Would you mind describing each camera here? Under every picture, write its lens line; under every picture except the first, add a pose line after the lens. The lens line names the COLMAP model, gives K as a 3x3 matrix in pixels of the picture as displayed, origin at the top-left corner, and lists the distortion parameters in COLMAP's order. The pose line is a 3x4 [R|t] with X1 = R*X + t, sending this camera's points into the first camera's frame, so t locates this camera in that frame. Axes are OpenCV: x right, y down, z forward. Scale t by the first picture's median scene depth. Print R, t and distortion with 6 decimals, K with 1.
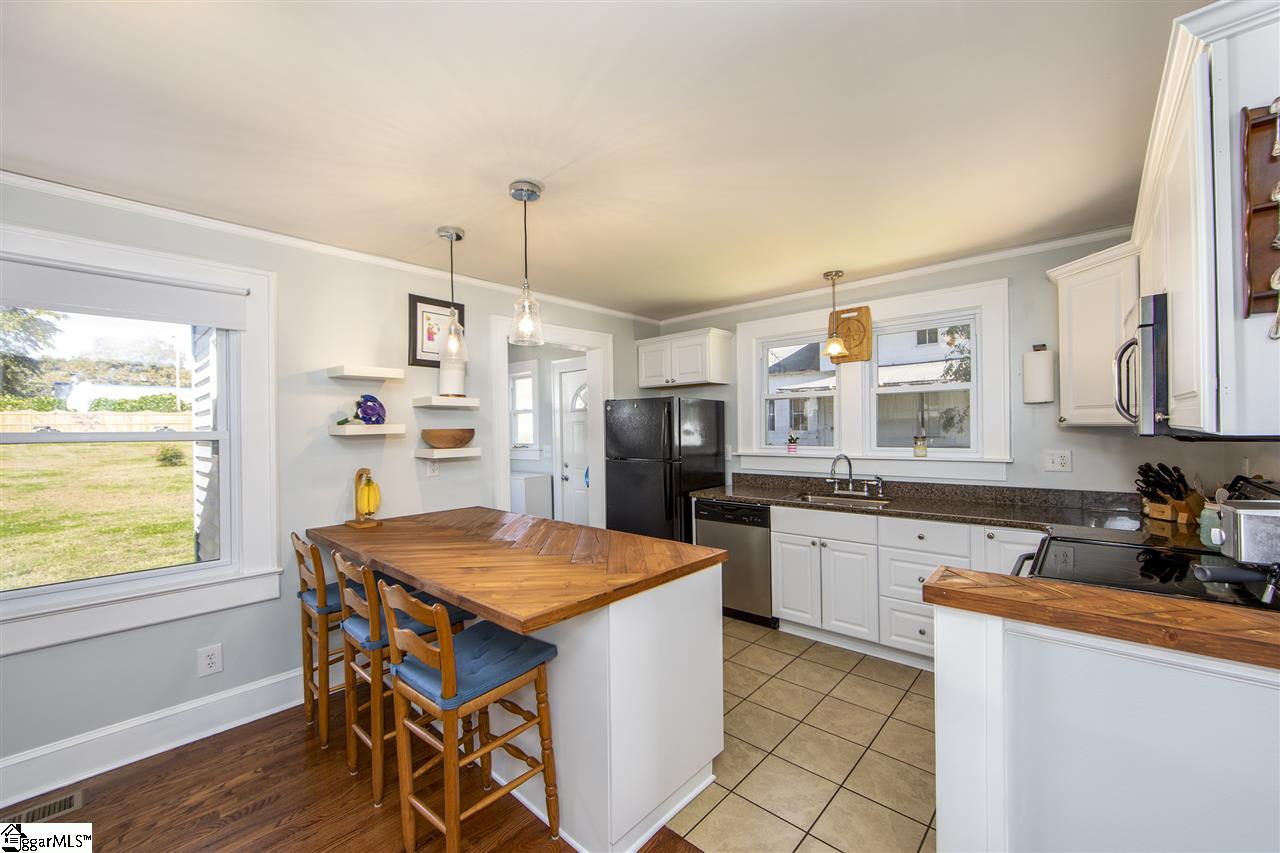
lens RADIAL K [[501.8, 0, 641.7], [0, 501.8, 430.1], [0, 0, 1]] dist [-0.008387, 0.000012]
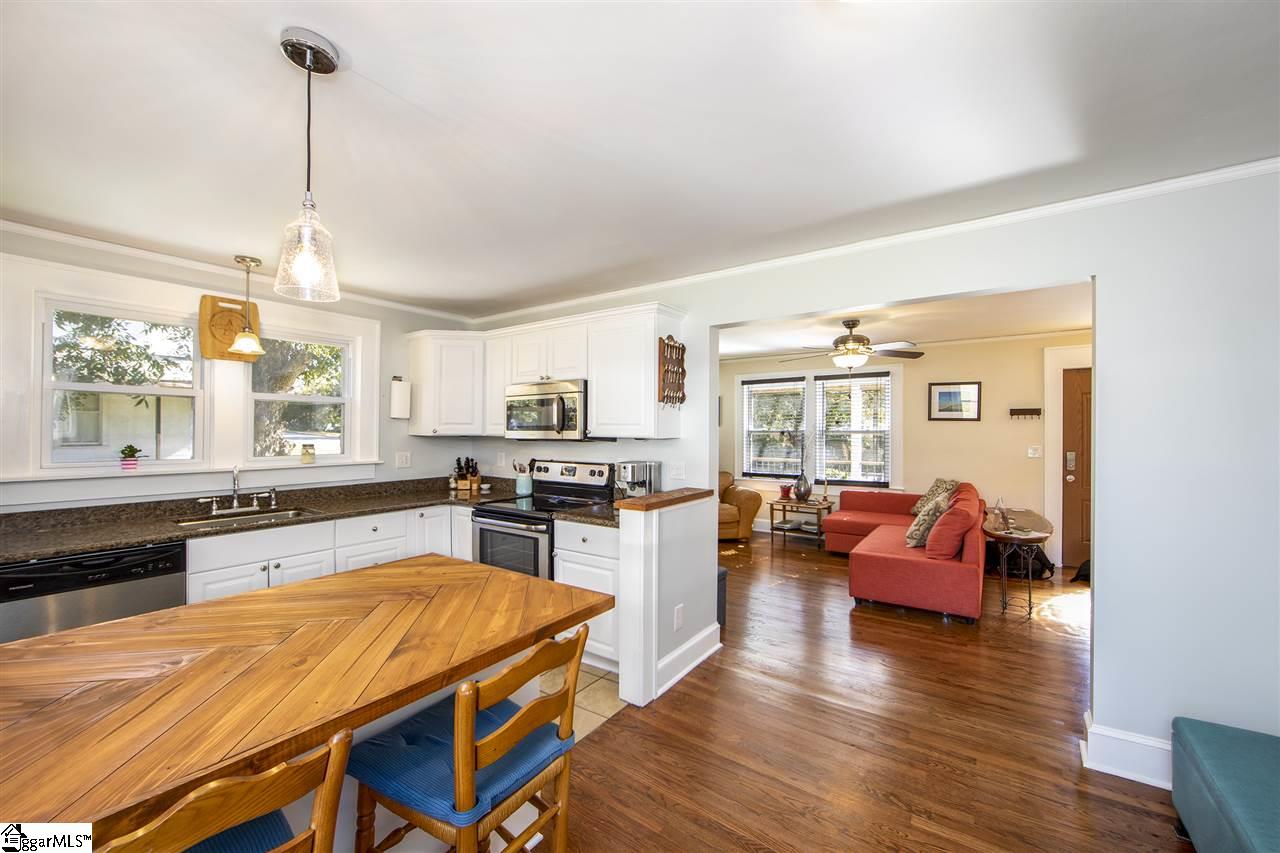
lens RADIAL K [[501.8, 0, 641.7], [0, 501.8, 430.1], [0, 0, 1]] dist [-0.008387, 0.000012]
pose [[-0.117789, 0.017732, 0.992880, -0.574455], [0.004253, 0.999840, -0.017352, 0.003532], [-0.993030, 0.002178, -0.117846, 0.430598]]
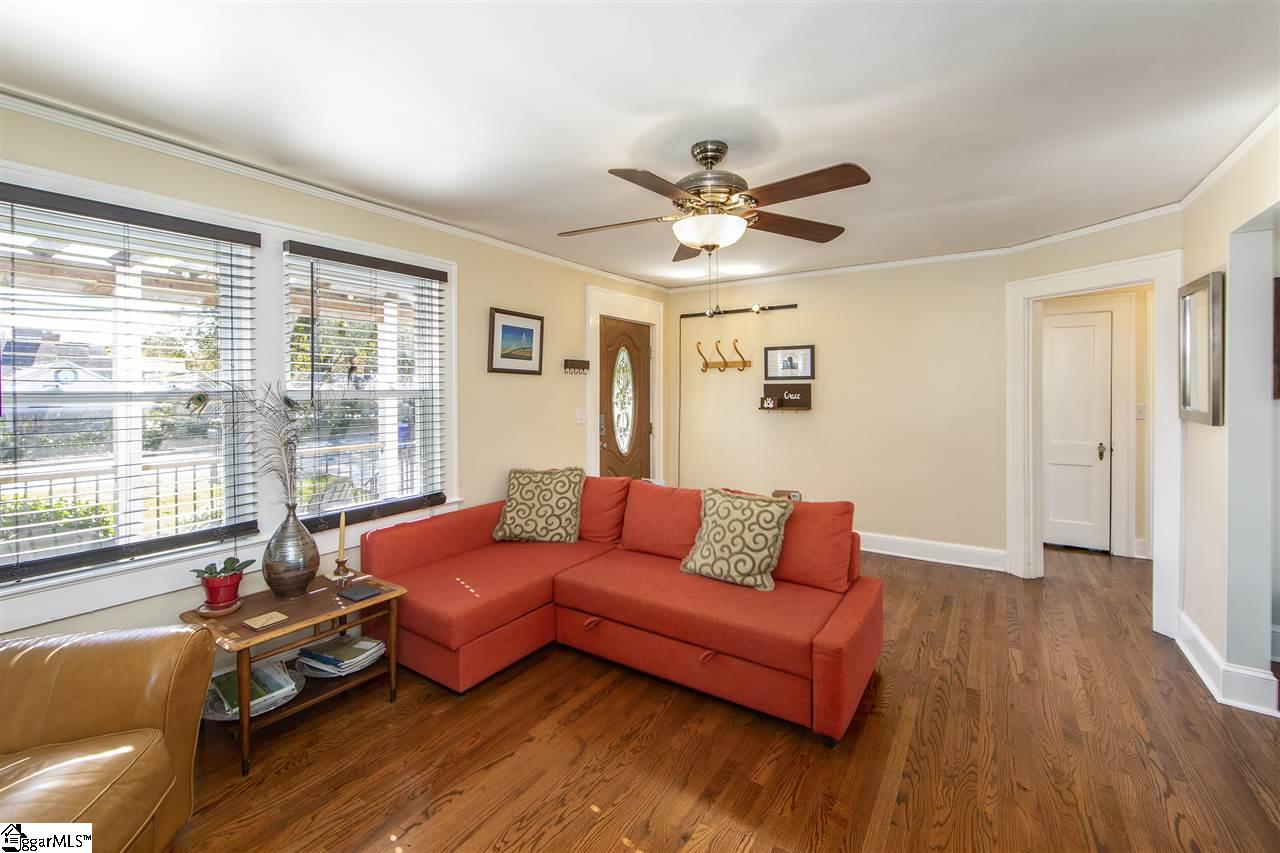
lens RADIAL K [[549.1, 0, 621.1], [0, 549.1, 392.7], [0, 0, 1]] dist [-0.000401, 0.000105]
pose [[-0.990634, 0.024016, -0.134413, 0.919613], [0.022585, 0.999671, 0.012167, -0.021474], [0.134661, 0.009017, -0.990851, 0.370415]]
